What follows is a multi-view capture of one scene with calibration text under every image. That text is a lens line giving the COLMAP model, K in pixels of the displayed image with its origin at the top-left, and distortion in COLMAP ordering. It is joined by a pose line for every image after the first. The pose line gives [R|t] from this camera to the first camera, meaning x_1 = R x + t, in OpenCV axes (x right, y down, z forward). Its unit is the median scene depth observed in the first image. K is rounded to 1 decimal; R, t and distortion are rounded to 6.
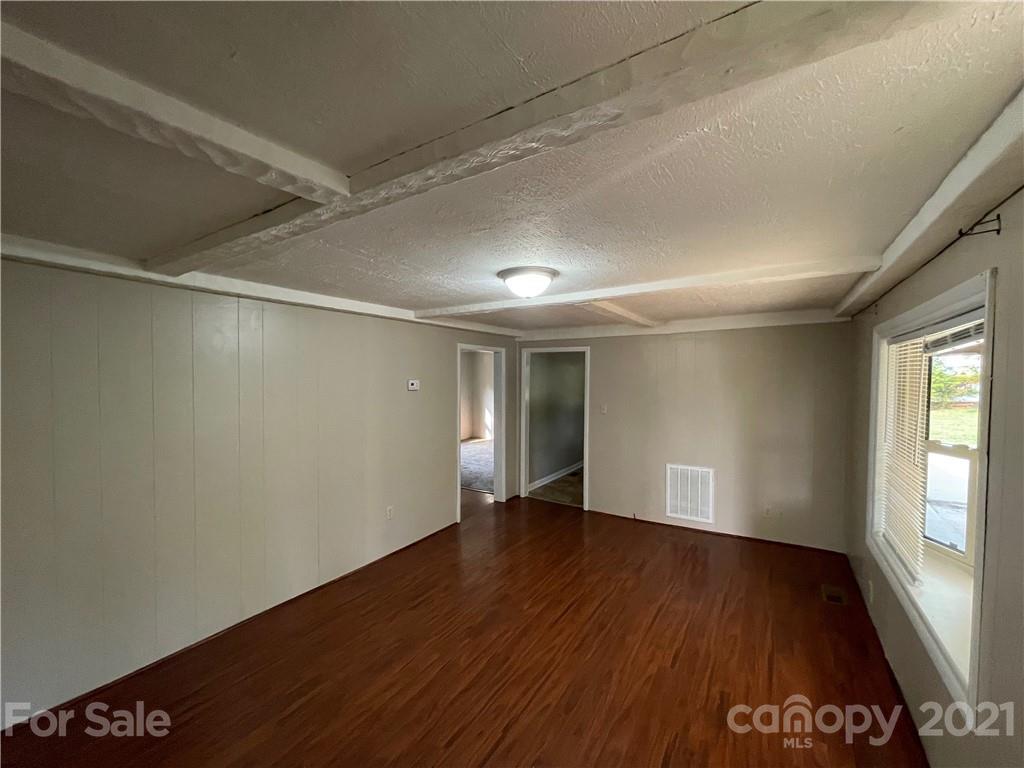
lens RADIAL K [[412.0, 0, 506.1], [0, 412.0, 383.9], [0, 0, 1]] dist [0.000878, -0.000103]
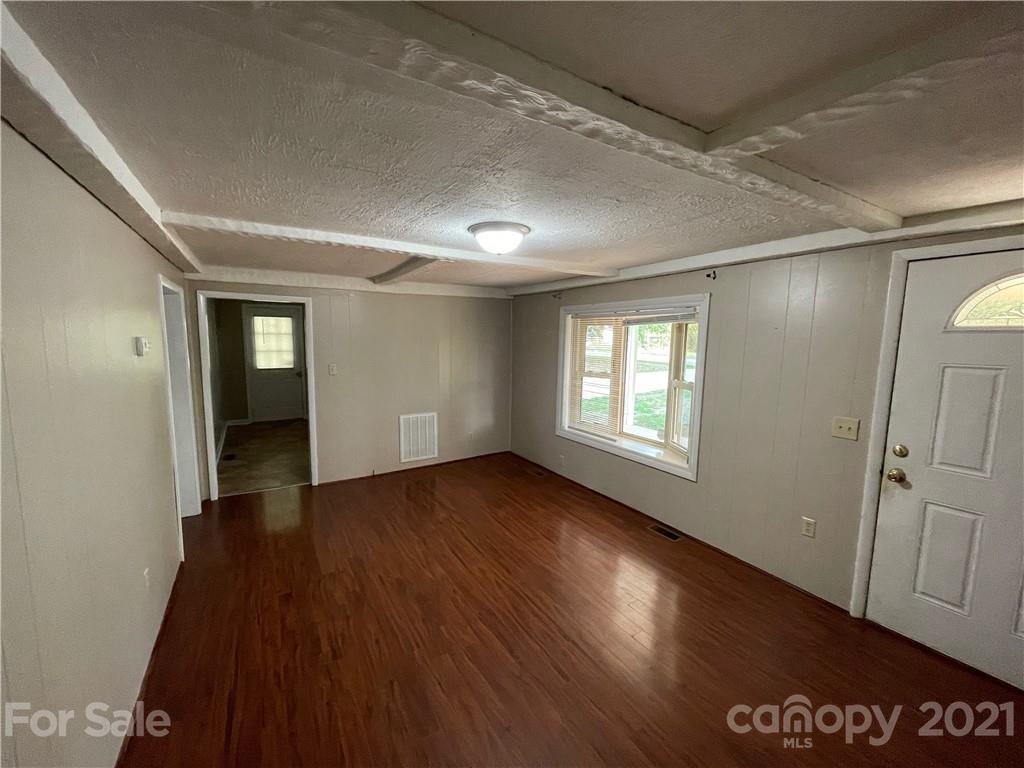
lens RADIAL K [[412.0, 0, 506.1], [0, 412.0, 383.9], [0, 0, 1]] dist [0.000878, -0.000103]
pose [[0.430706, -0.099263, 0.897017, -0.454913], [0.002845, 0.994077, 0.108638, -0.005459], [-0.902488, -0.044239, 0.428438, 0.294023]]
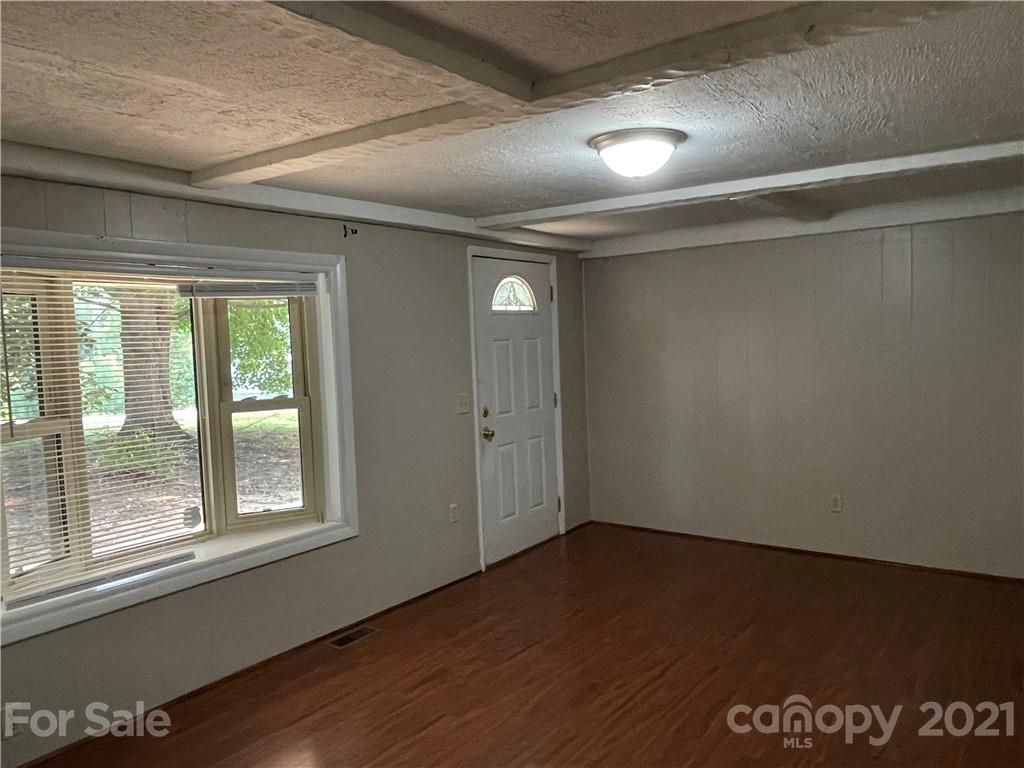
lens RADIAL K [[746.7, 0, 507.1], [0, 746.7, 378.3], [0, 0, 1]] dist [0.000526, 0.001491]
pose [[-0.997836, 0.027382, 0.059782, 0.101045], [0.031781, 0.996757, 0.073924, 0.002724], [-0.057564, 0.075664, -0.995470, 1.161002]]
